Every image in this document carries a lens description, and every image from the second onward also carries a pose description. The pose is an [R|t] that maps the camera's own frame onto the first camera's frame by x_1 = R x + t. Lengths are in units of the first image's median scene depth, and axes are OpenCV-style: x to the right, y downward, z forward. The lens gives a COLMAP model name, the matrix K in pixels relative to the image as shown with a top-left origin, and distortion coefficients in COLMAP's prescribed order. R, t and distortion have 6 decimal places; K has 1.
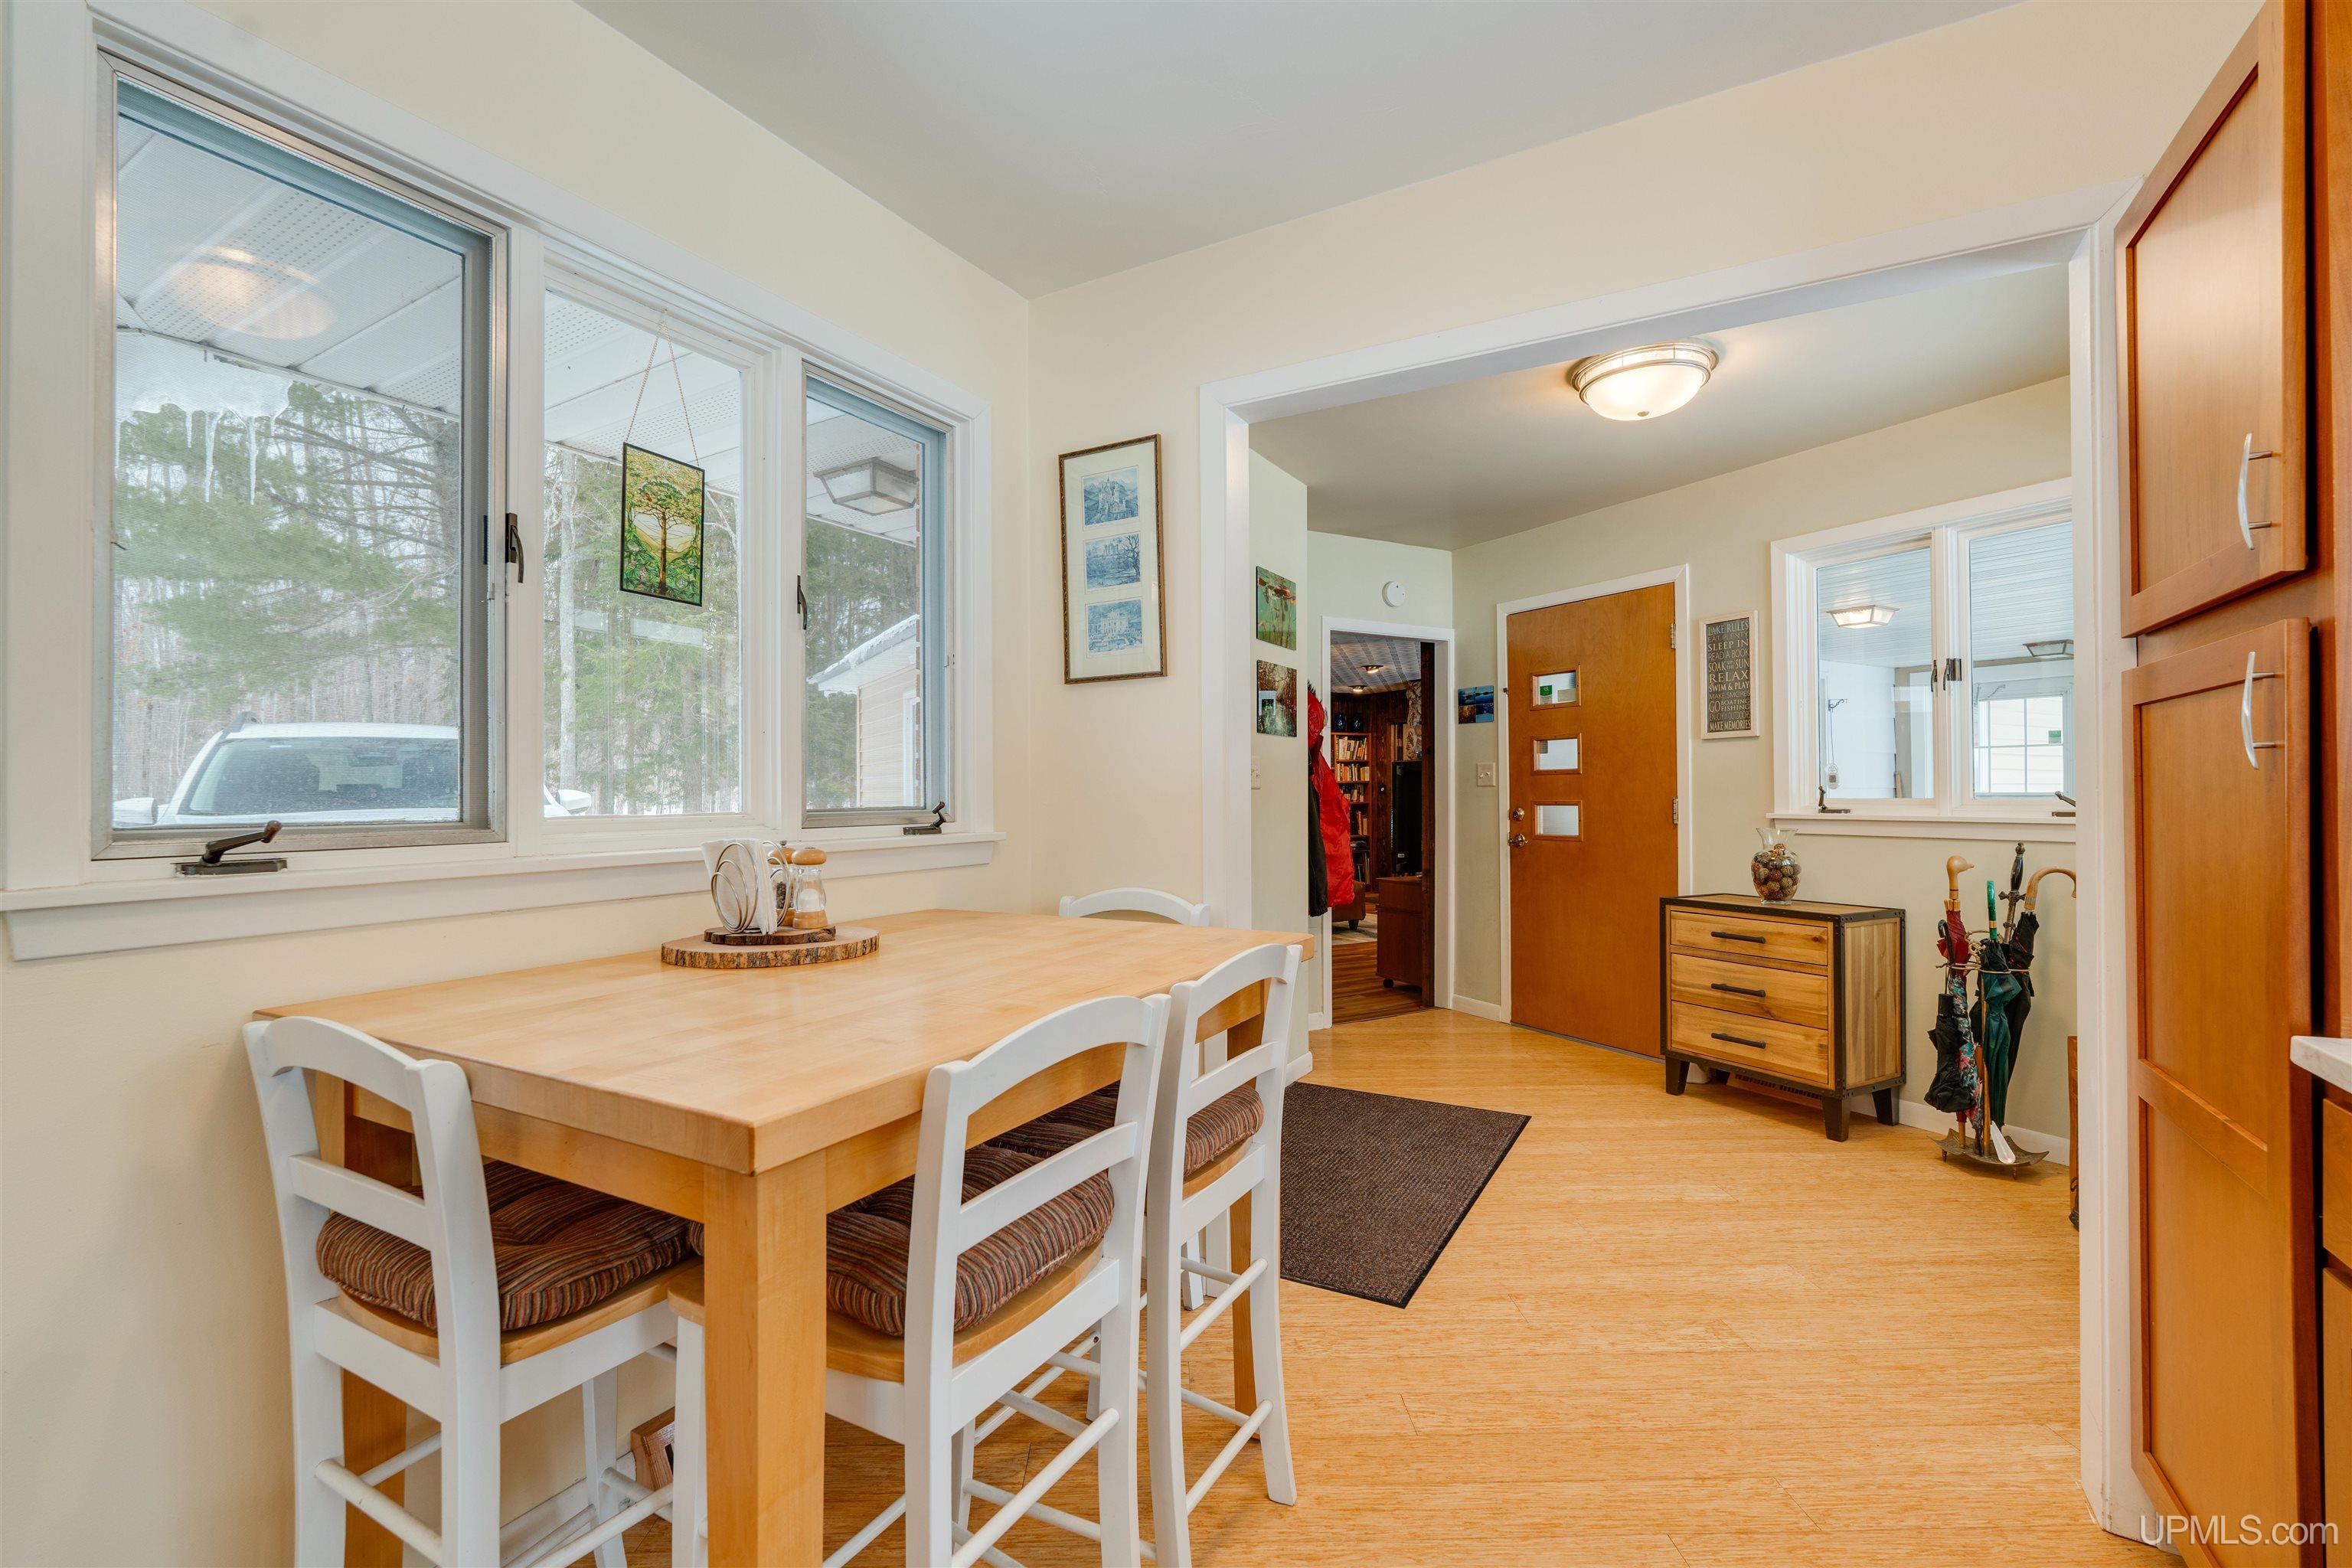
lens RADIAL K [[1024.7, 0, 1164.3], [0, 1024.7, 781.8], [0, 0, 1]] dist [-0.006781, 0.002139]
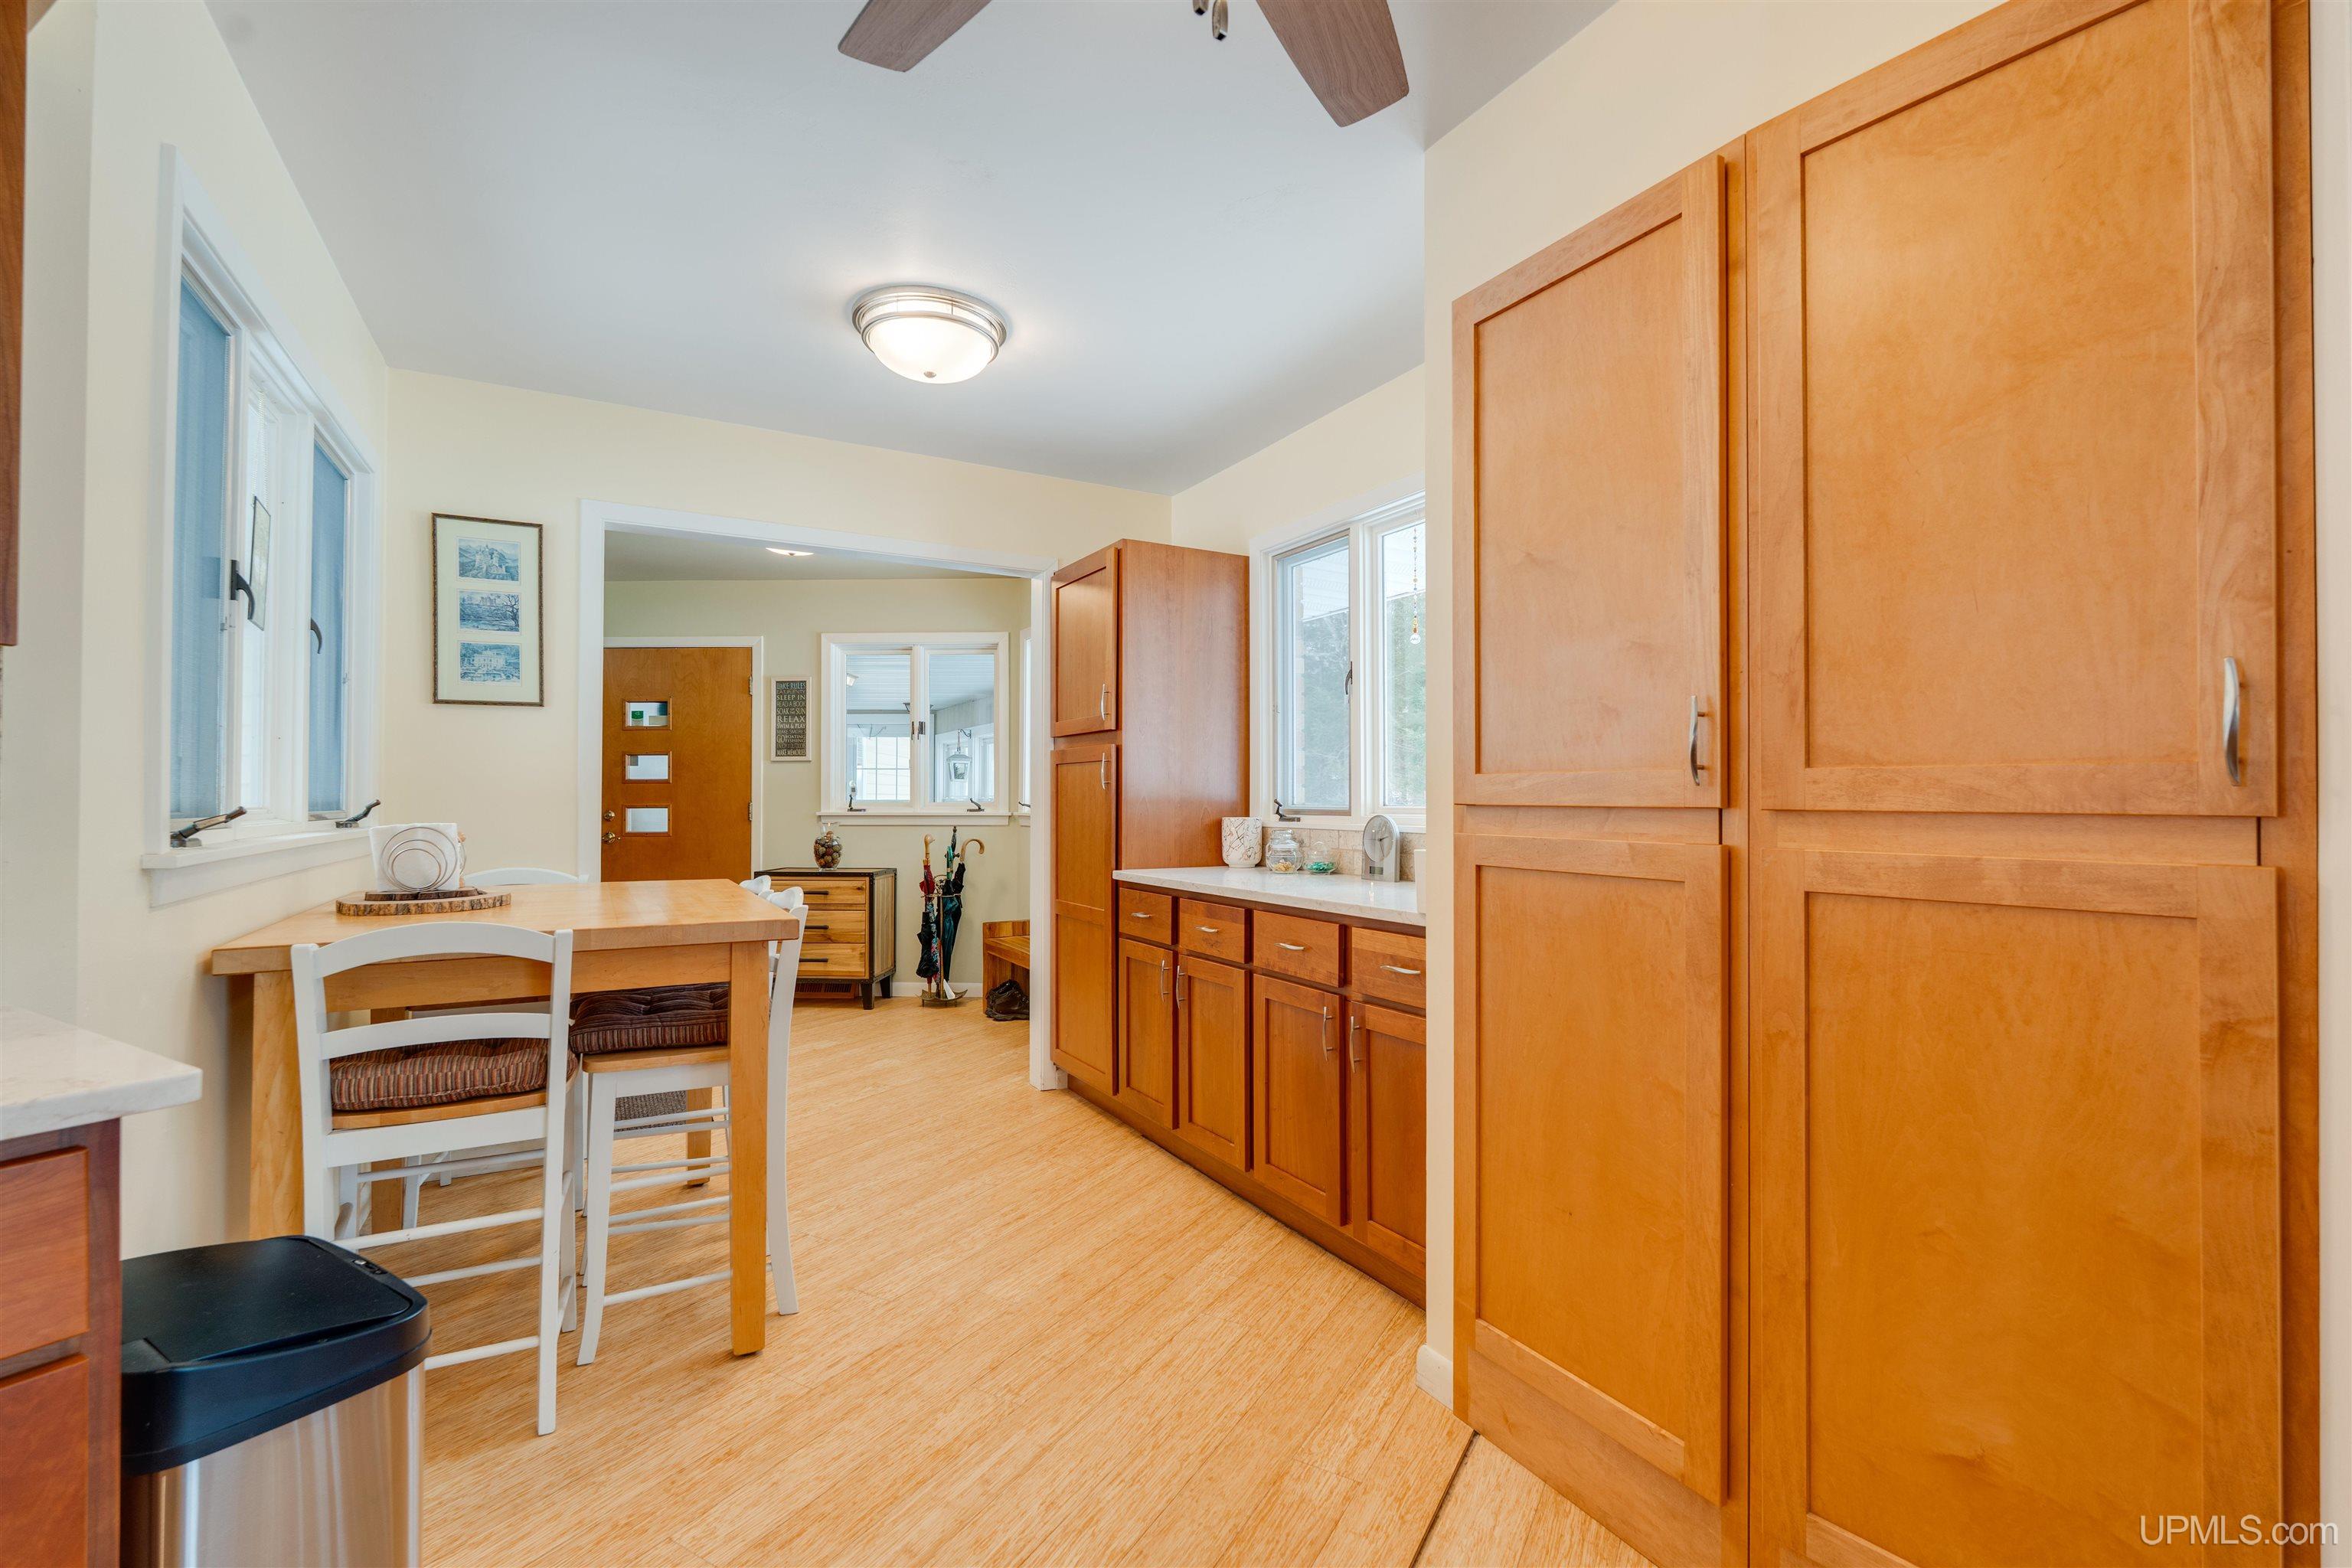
lens RADIAL K [[1024.7, 0, 1176.5], [0, 1024.7, 787.5], [0, 0, 1]] dist [-0.006781, 0.002139]
pose [[0.516695, 0.013795, 0.856058, -0.537556], [-0.010960, 0.999895, -0.009498, 0.003871], [-0.856099, -0.004475, 0.516792, -0.293671]]
